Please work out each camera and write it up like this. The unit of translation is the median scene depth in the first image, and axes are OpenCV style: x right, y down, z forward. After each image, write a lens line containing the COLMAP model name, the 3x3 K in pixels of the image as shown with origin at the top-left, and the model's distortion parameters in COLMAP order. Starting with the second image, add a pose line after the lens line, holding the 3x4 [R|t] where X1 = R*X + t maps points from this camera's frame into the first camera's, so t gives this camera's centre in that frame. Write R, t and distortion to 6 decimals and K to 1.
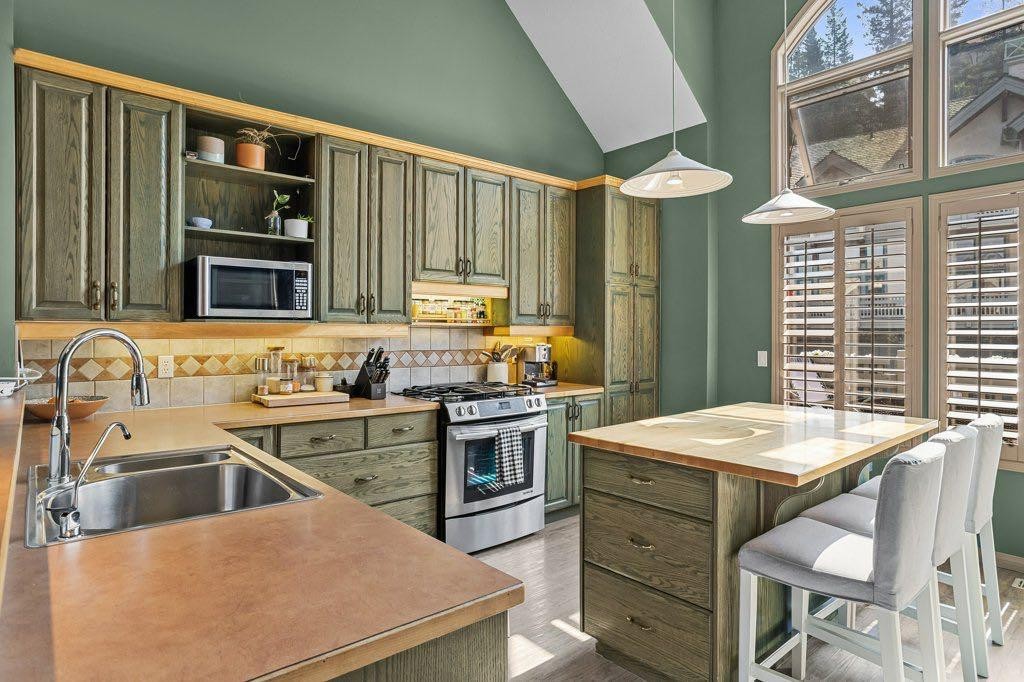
lens RADIAL K [[573.0, 0, 509.0], [0, 573.0, 334.7], [0, 0, 1]] dist [-0.001442, 0.000030]
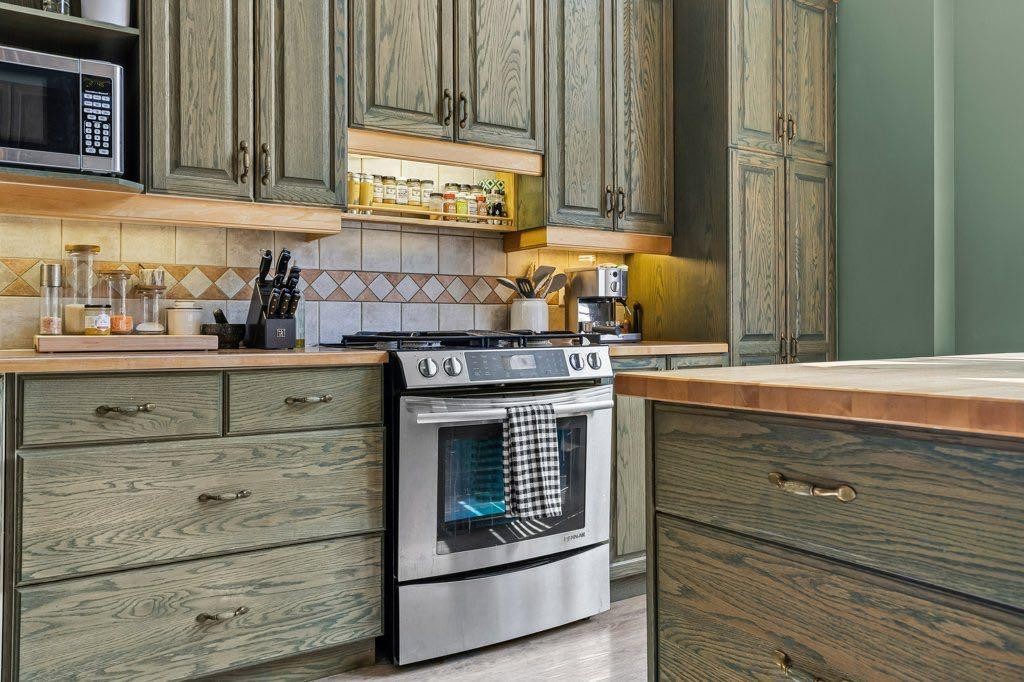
lens RADIAL K [[778.8, 0, 516.2], [0, 778.8, 319.0], [0, 0, 1]] dist [0.019927, 0.004363]
pose [[0.992807, -0.009397, -0.119354, 0.068475], [0.007007, 0.999767, -0.020430, 0.099018], [0.119518, 0.019447, 0.992642, 0.312747]]
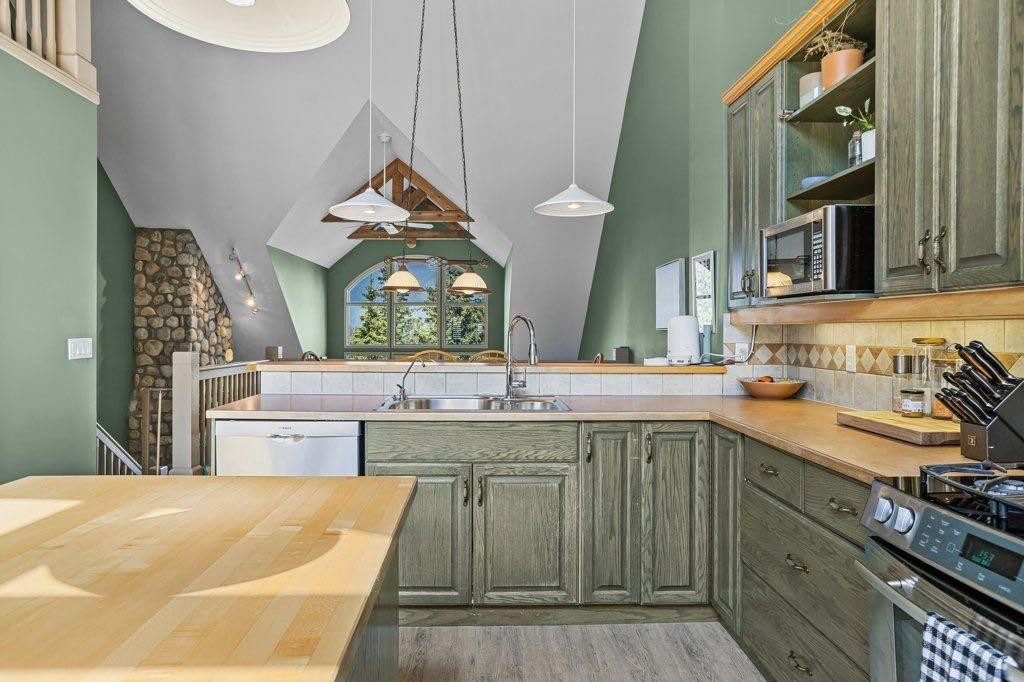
lens RADIAL K [[573.0, 0, 509.0], [0, 573.0, 334.7], [0, 0, 1]] dist [-0.001442, 0.000030]
pose [[-0.602729, -0.004348, -0.797934, 0.332638], [-0.011506, 0.999929, 0.003242, 0.020047], [0.797863, 0.011135, -0.602736, 0.949503]]
